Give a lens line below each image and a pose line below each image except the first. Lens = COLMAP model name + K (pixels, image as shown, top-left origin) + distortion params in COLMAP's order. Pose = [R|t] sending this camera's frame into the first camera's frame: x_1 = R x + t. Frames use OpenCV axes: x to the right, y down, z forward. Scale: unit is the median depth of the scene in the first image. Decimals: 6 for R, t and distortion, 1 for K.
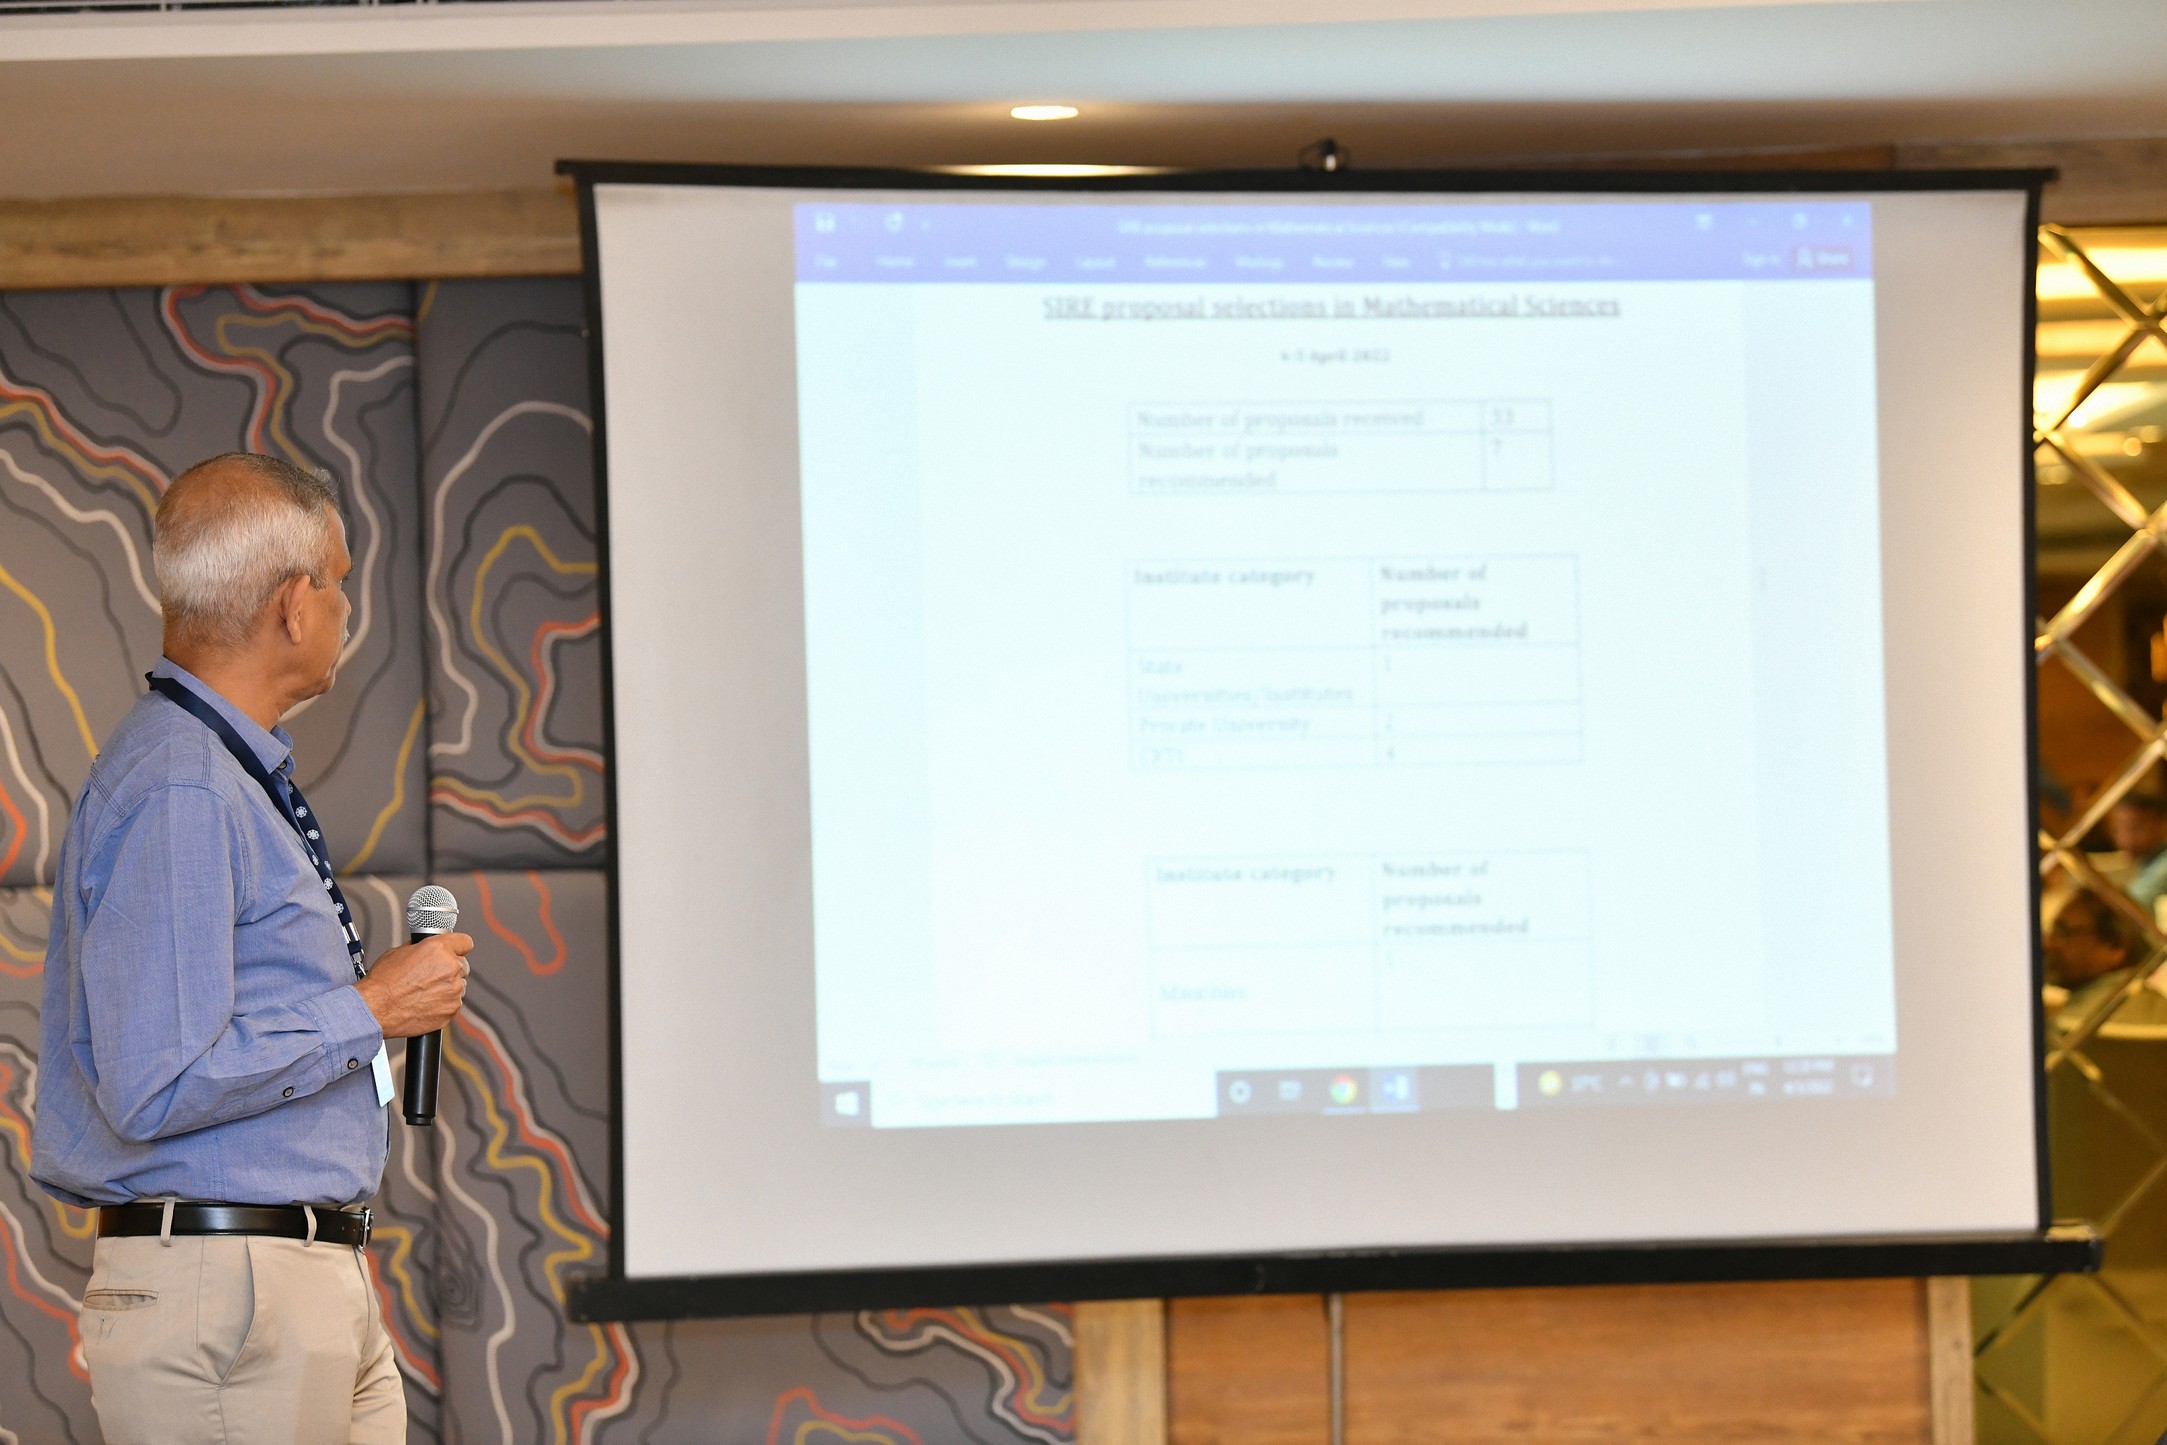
lens RADIAL K [[5403.1, 0, 1083.9], [0, 5403.1, 715.7], [0, 0, 1]] dist [0.225202, 0.000000]
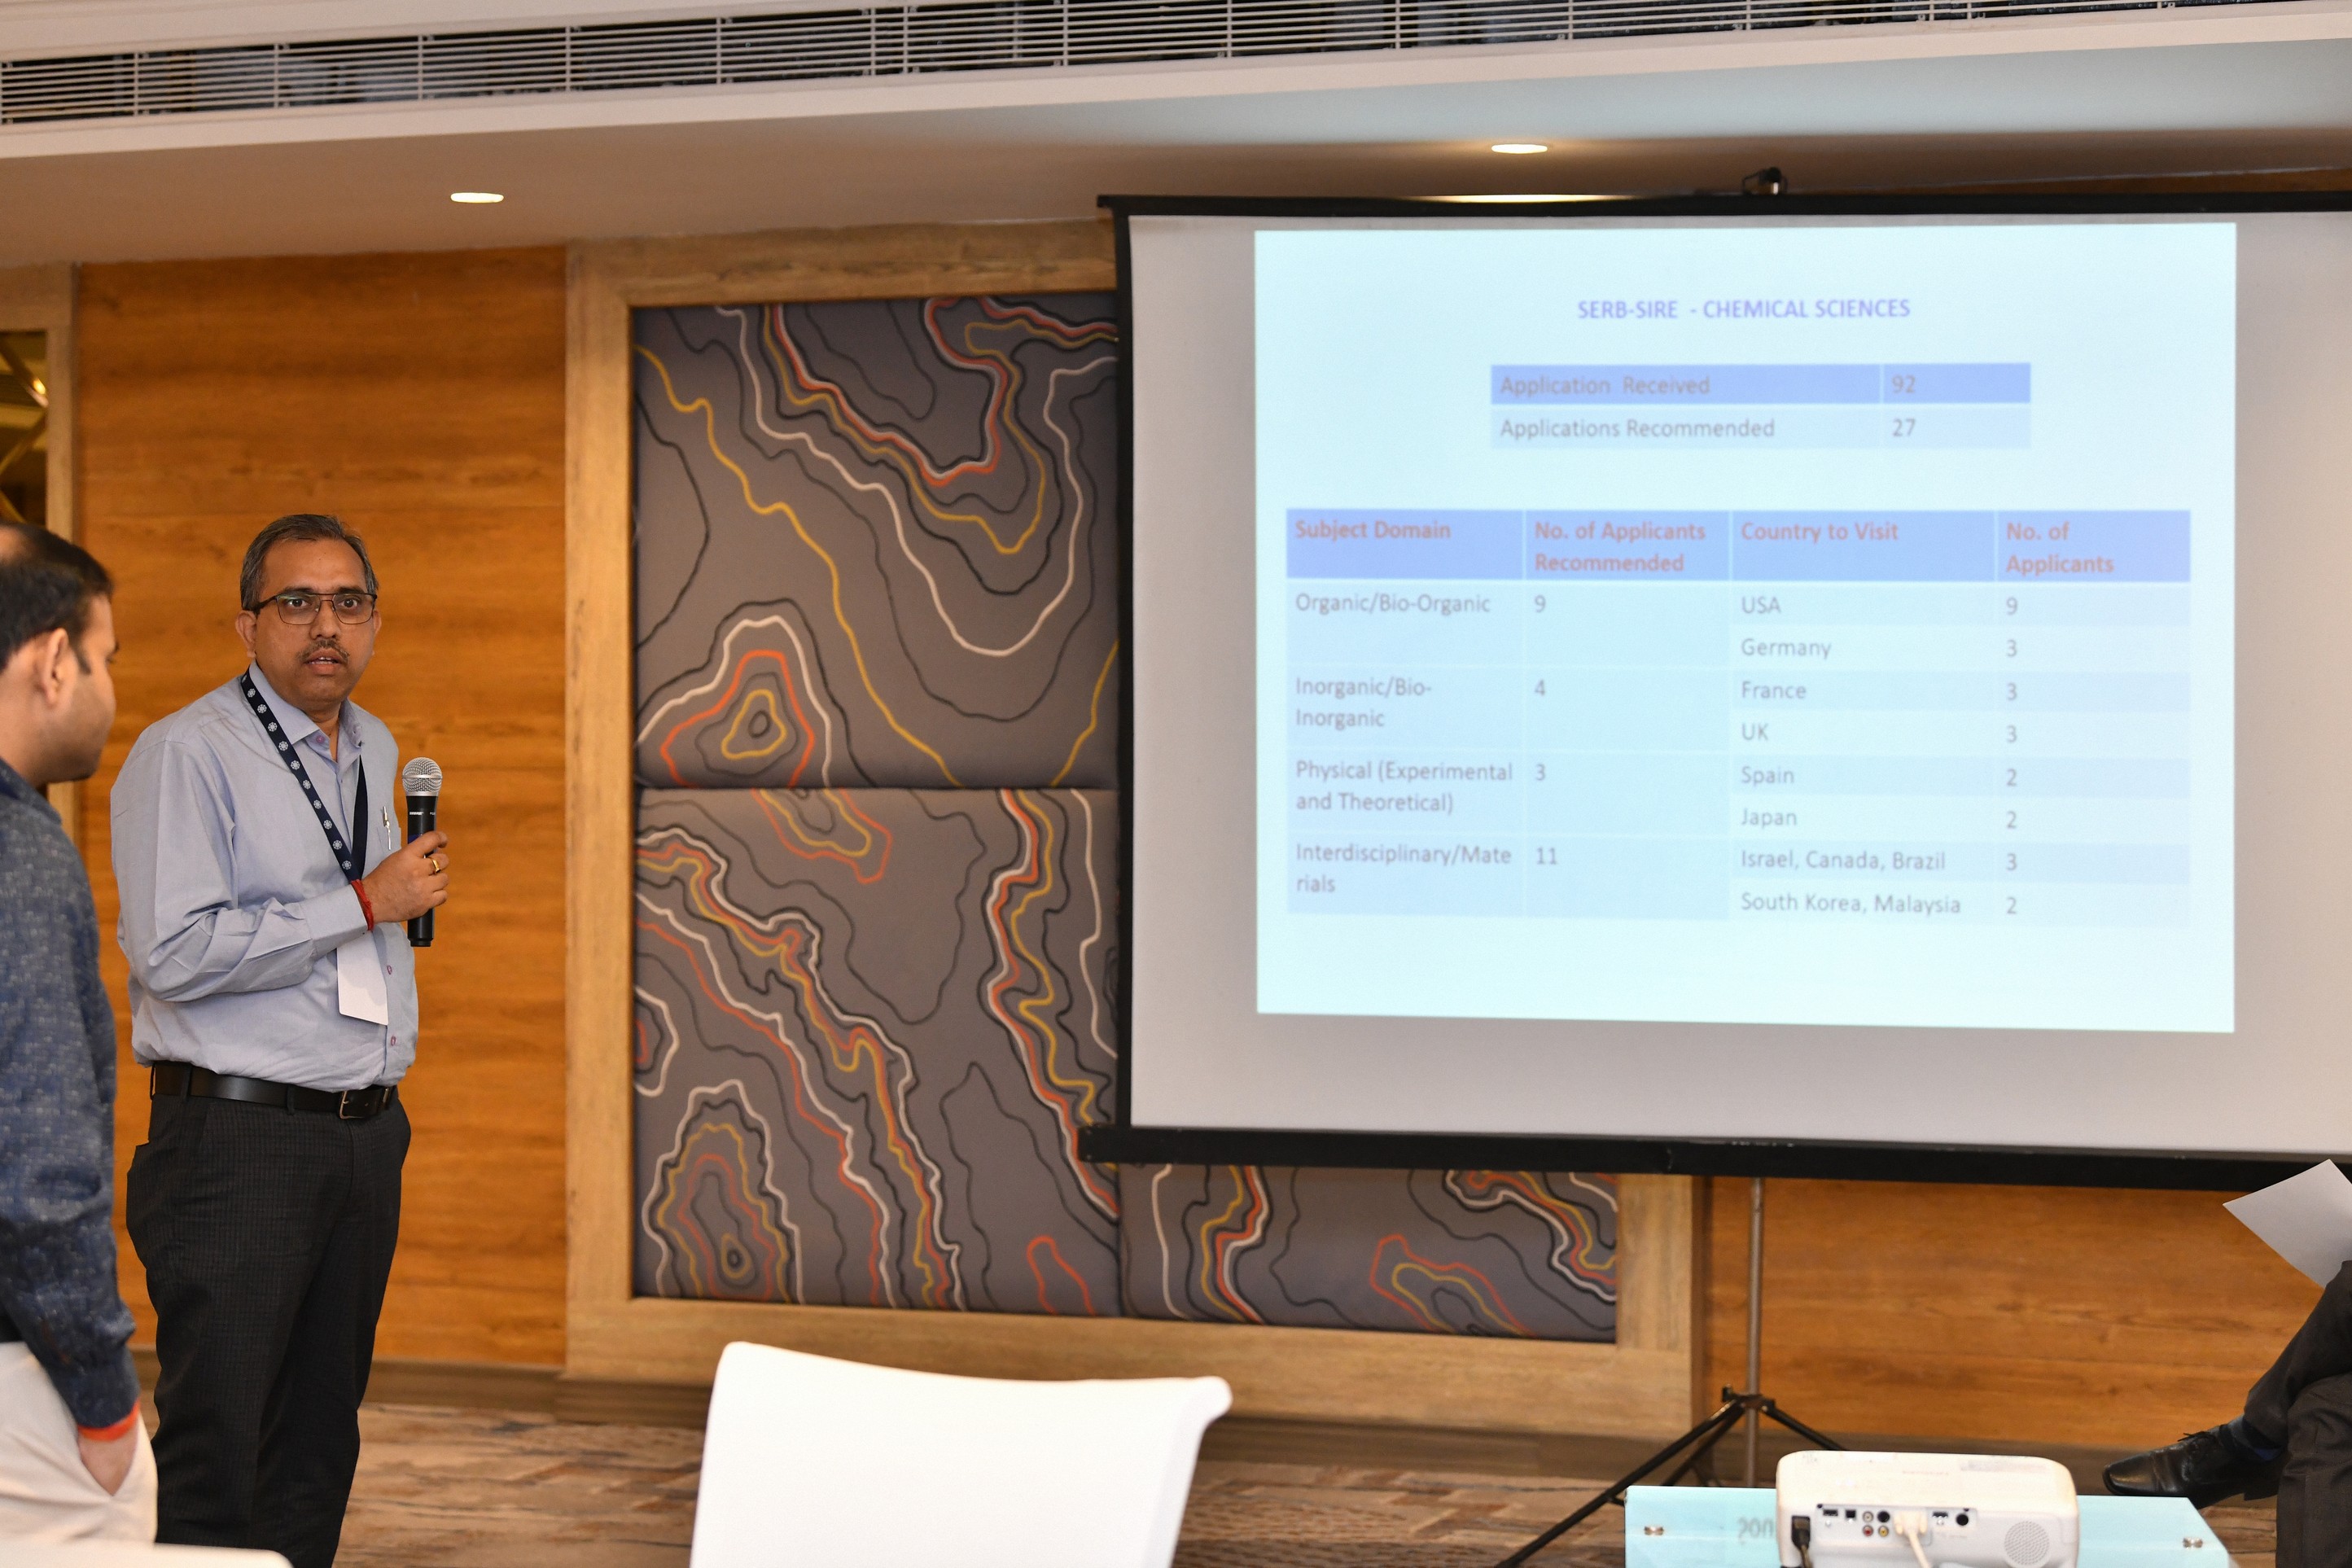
lens RADIAL K [[4892.4, 0, 1169.3], [0, 4892.4, 765.4], [0, 0, 1]] dist [0.056746, 0.000000]
pose [[0.941140, 0.030549, -0.336634, 0.255496], [-0.022553, 0.999364, 0.027639, -0.005949], [0.337264, -0.018420, 0.941230, -0.015002]]
